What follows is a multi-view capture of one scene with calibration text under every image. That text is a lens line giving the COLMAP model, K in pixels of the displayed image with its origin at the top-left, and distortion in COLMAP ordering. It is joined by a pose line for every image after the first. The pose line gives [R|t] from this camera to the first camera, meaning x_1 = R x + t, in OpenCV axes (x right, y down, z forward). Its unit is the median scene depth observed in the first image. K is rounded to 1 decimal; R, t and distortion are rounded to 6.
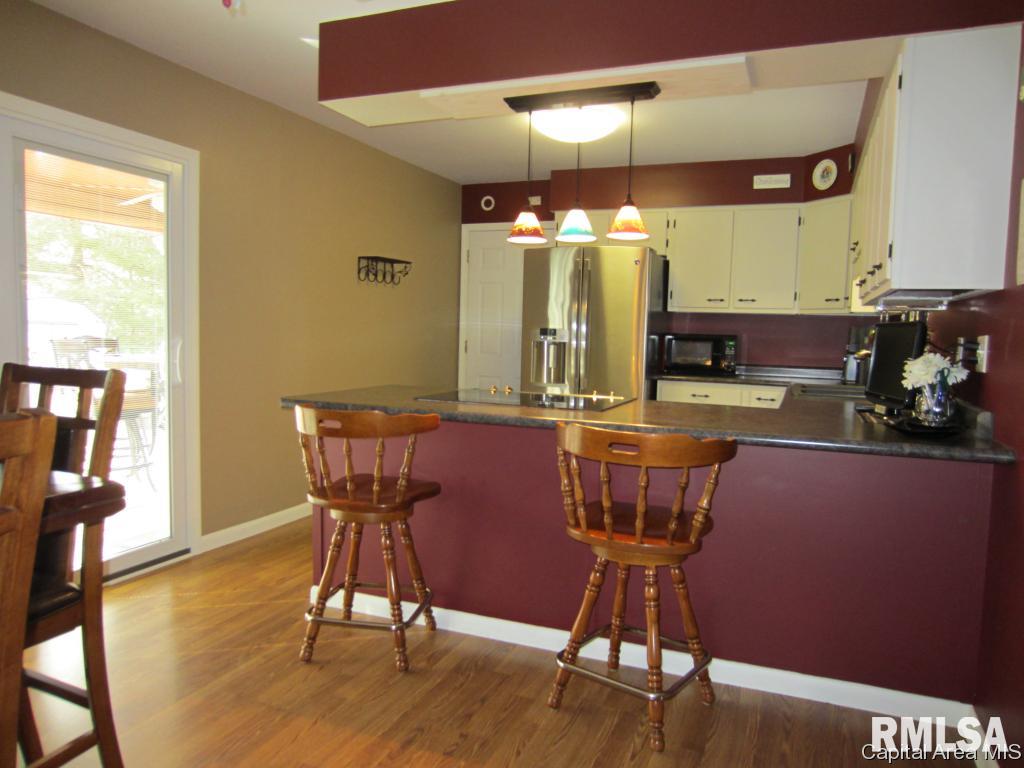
lens RADIAL K [[719.1, 0, 514.4], [0, 719.1, 384.3], [0, 0, 1]] dist [-0.038822, -0.000979]
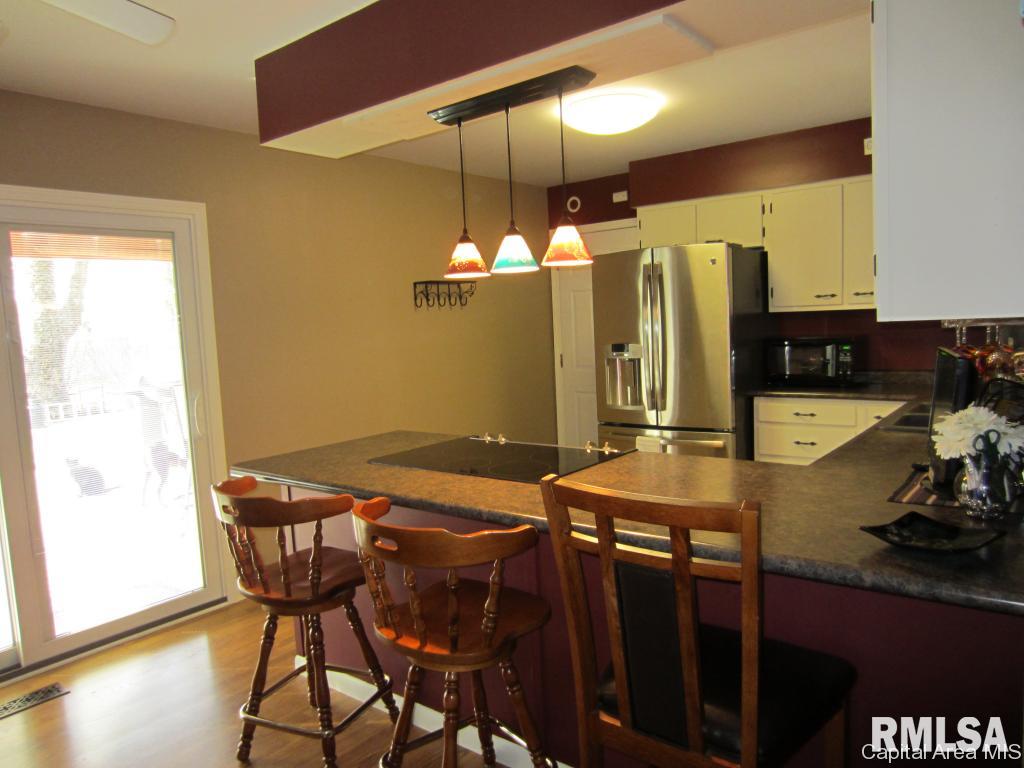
lens RADIAL K [[719.1, 0, 510.8], [0, 719.1, 385.1], [0, 0, 1]] dist [-0.038822, -0.000979]
pose [[0.956350, -0.045886, -0.288600, 0.200318], [0.051348, 0.998616, 0.011380, -0.051470], [0.287678, -0.025703, 0.957382, 0.131611]]
